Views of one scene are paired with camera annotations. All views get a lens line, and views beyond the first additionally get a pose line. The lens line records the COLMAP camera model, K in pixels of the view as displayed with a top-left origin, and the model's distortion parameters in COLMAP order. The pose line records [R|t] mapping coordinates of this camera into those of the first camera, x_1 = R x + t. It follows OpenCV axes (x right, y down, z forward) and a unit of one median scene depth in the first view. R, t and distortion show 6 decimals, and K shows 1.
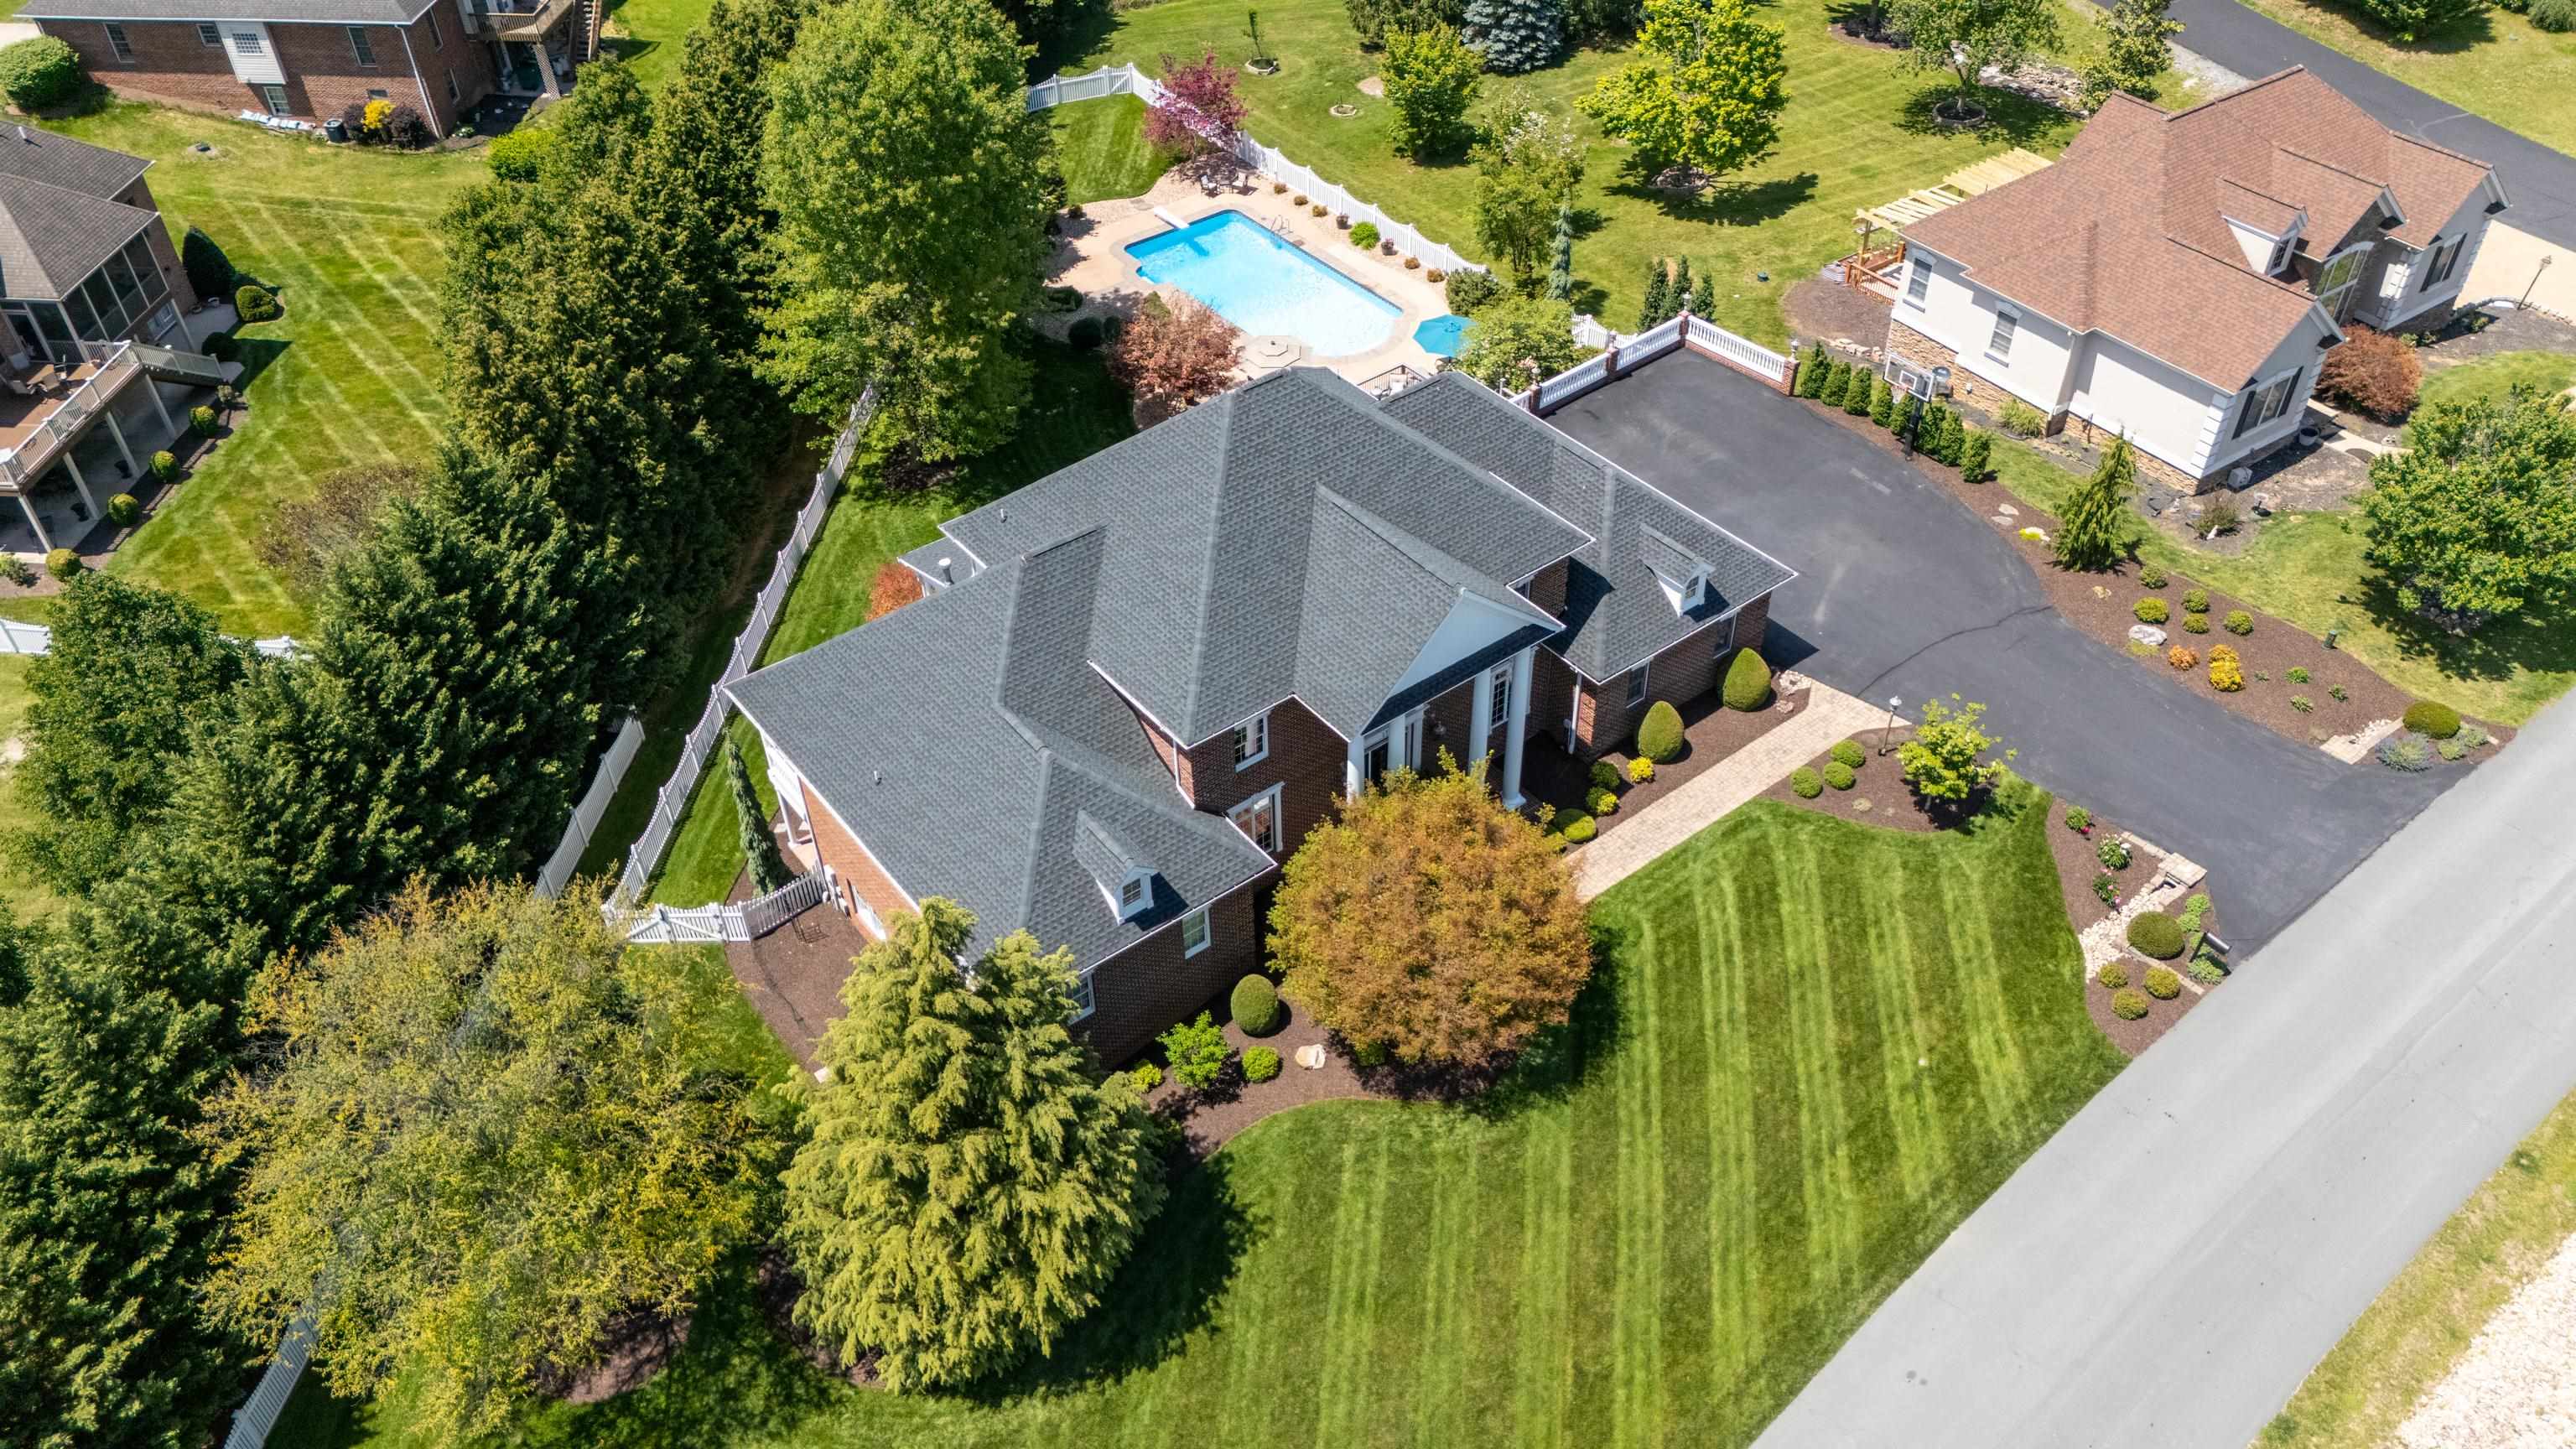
lens RADIAL K [[1893.5, 0, 1288.0], [0, 1893.5, 724.5], [0, 0, 1]] dist [0.106089, -0.149595]
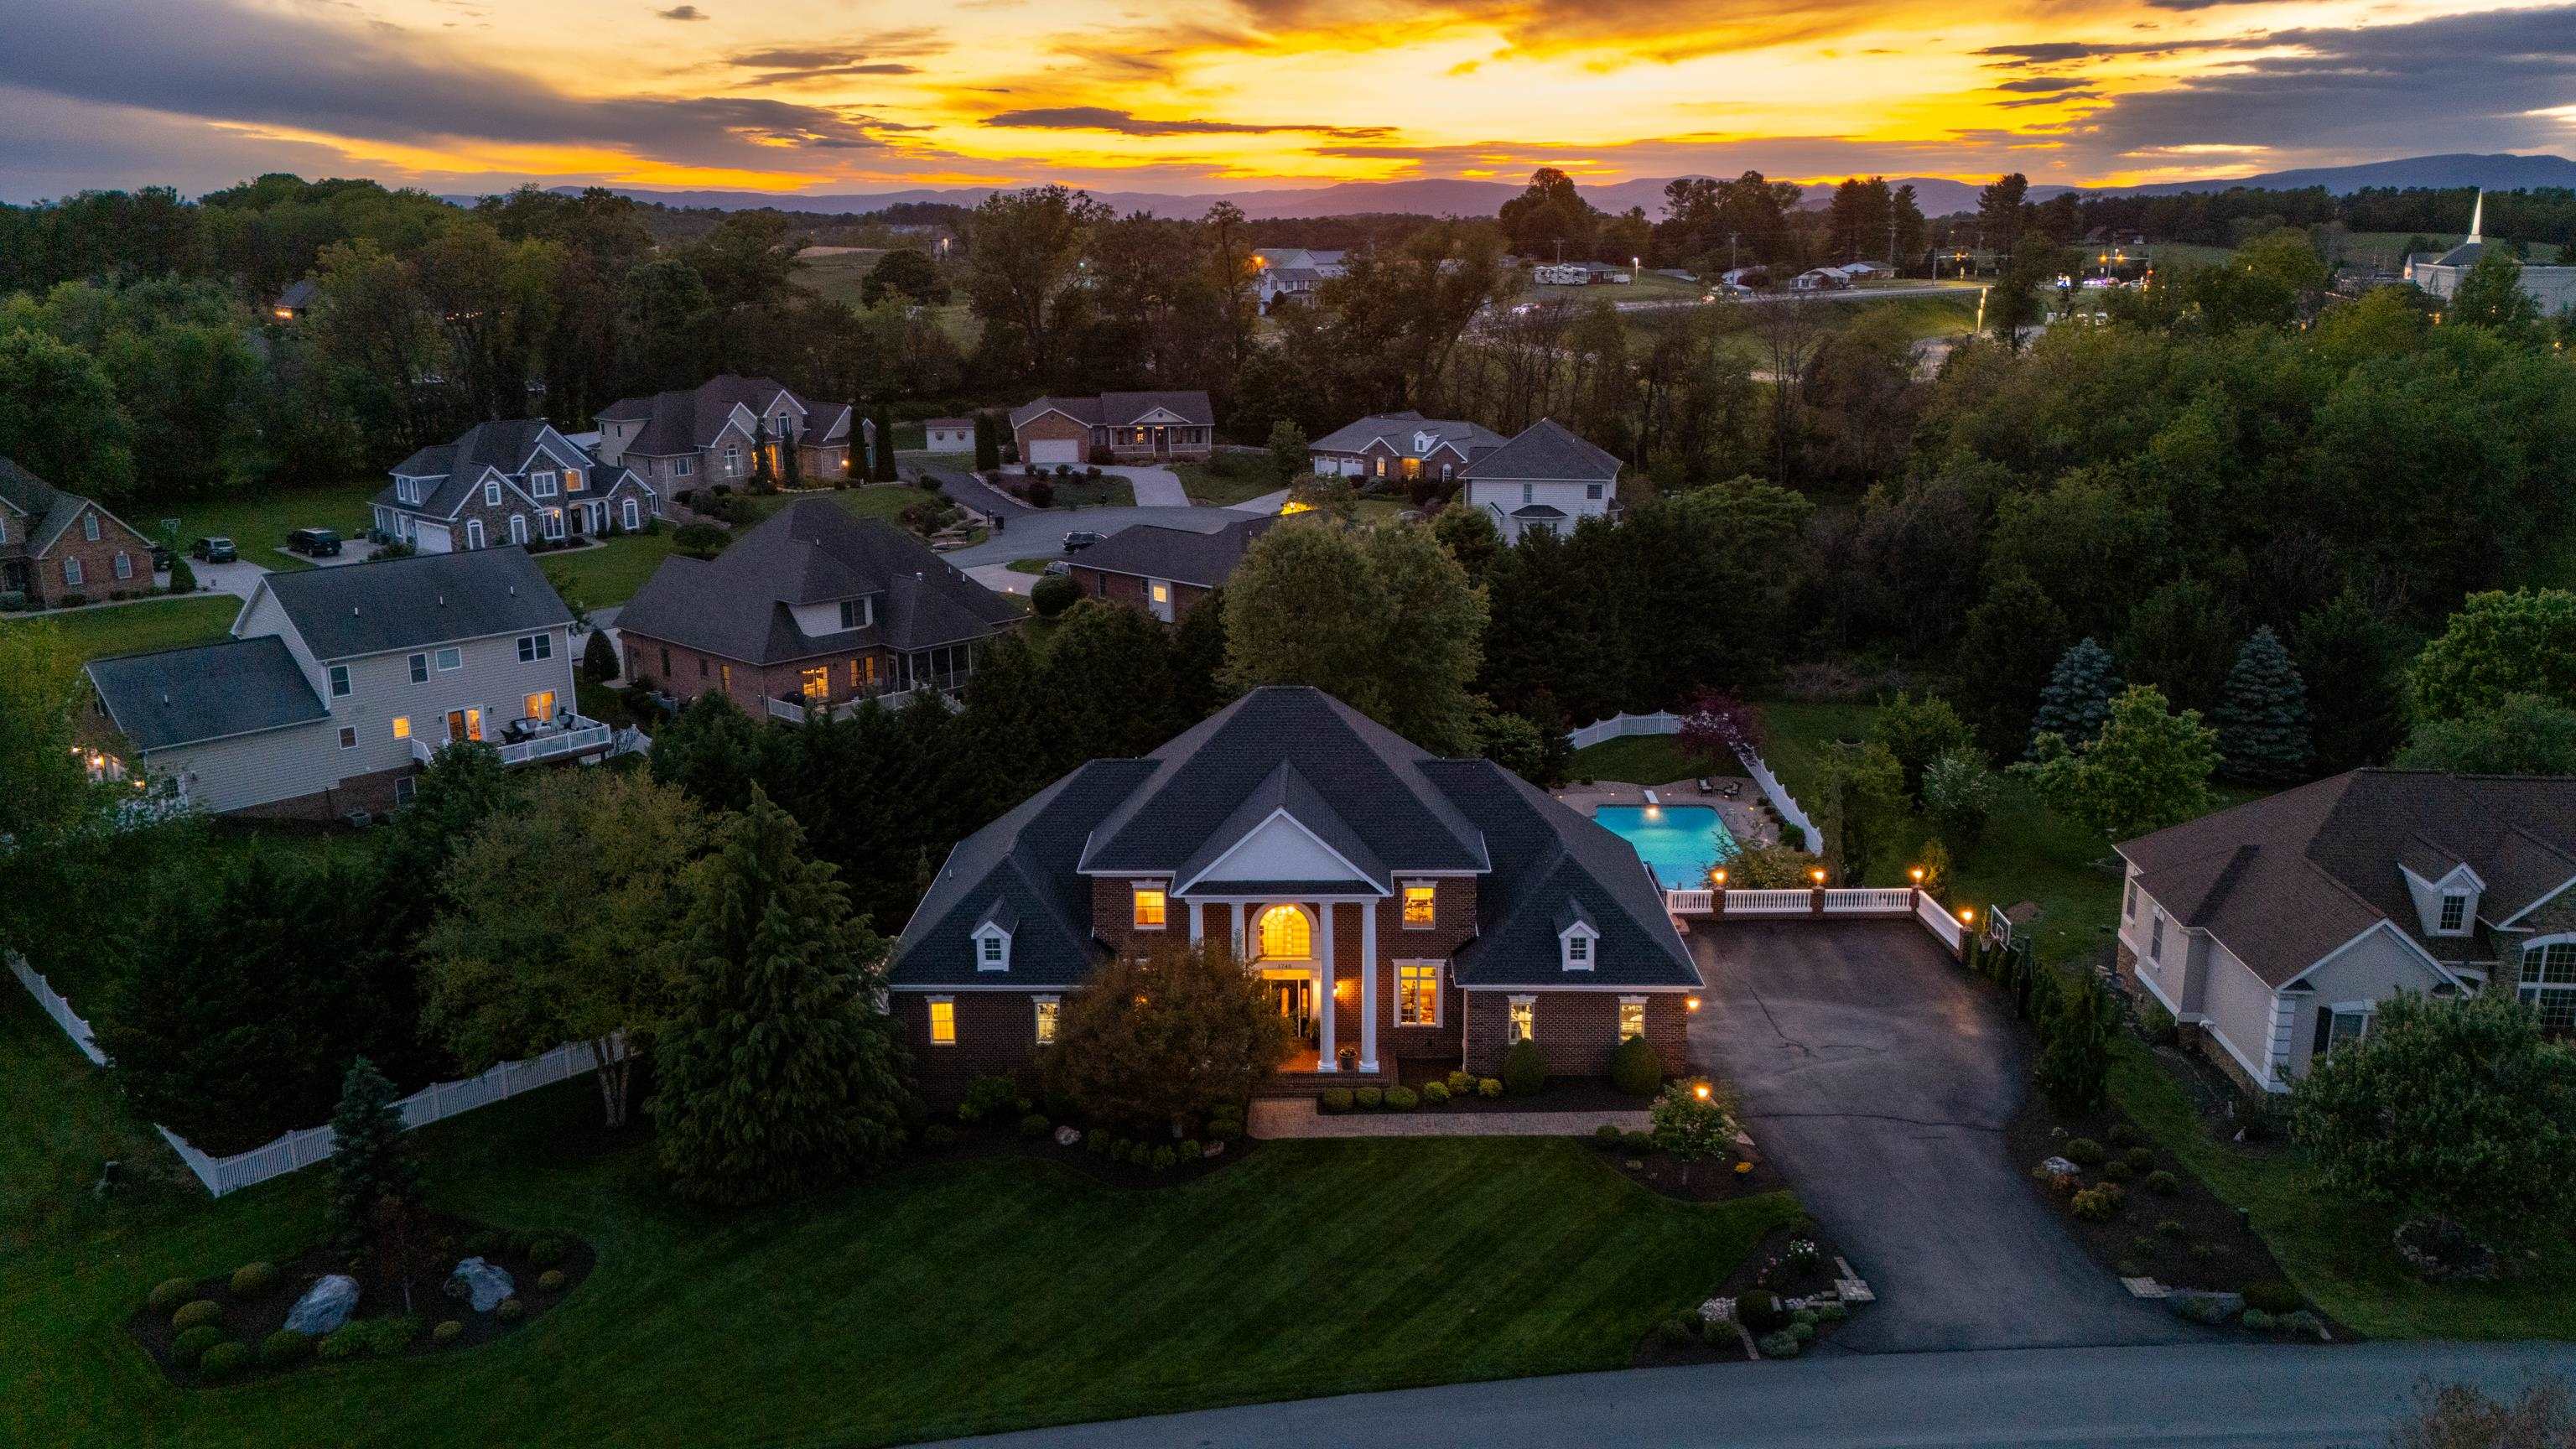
lens RADIAL K [[1893.5, 0, 1288.0], [0, 1893.5, 724.5], [0, 0, 1]] dist [0.106089, -0.149595]
pose [[0.792833, 0.141502, -0.592785, 0.793388], [-0.369726, 0.884910, -0.283262, 0.210685], [0.484479, 0.443747, 0.753902, -0.074656]]
